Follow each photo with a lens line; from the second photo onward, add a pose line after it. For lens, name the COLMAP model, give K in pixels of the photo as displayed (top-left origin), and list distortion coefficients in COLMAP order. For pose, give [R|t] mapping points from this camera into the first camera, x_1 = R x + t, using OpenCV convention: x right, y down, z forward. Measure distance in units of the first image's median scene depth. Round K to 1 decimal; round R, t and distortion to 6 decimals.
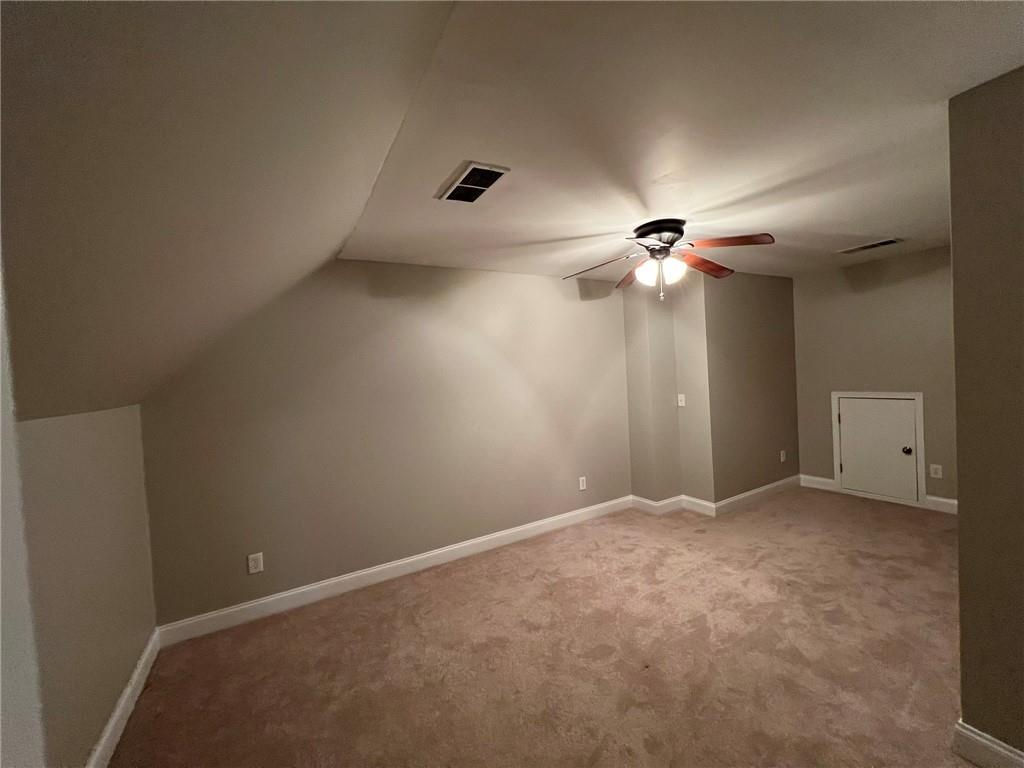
lens RADIAL K [[406.6, 0, 512.0], [0, 406.6, 384.0], [0, 0, 1]] dist [-0.011381, 0.000796]
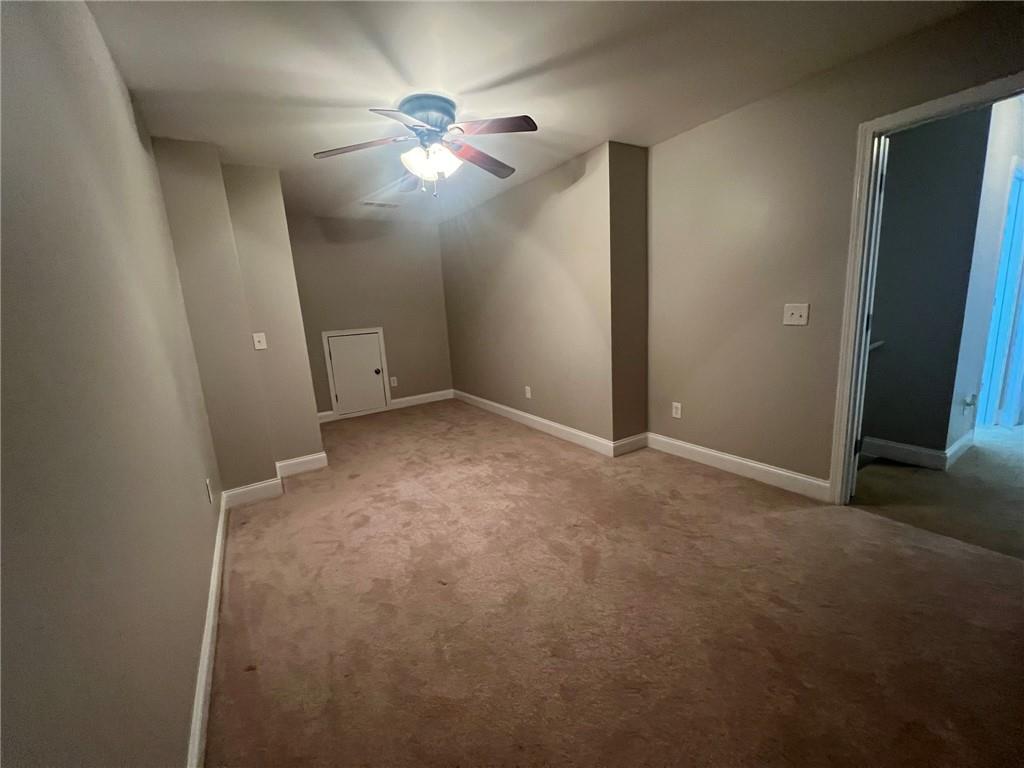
lens RADIAL K [[406.6, 0, 512.0], [0, 406.6, 384.0], [0, 0, 1]] dist [-0.011381, 0.000796]
pose [[-0.050186, -0.131620, 0.990029, -0.453363], [0.095218, 0.986132, 0.135928, 0.076265], [-0.994191, 0.101090, -0.036957, 0.709318]]
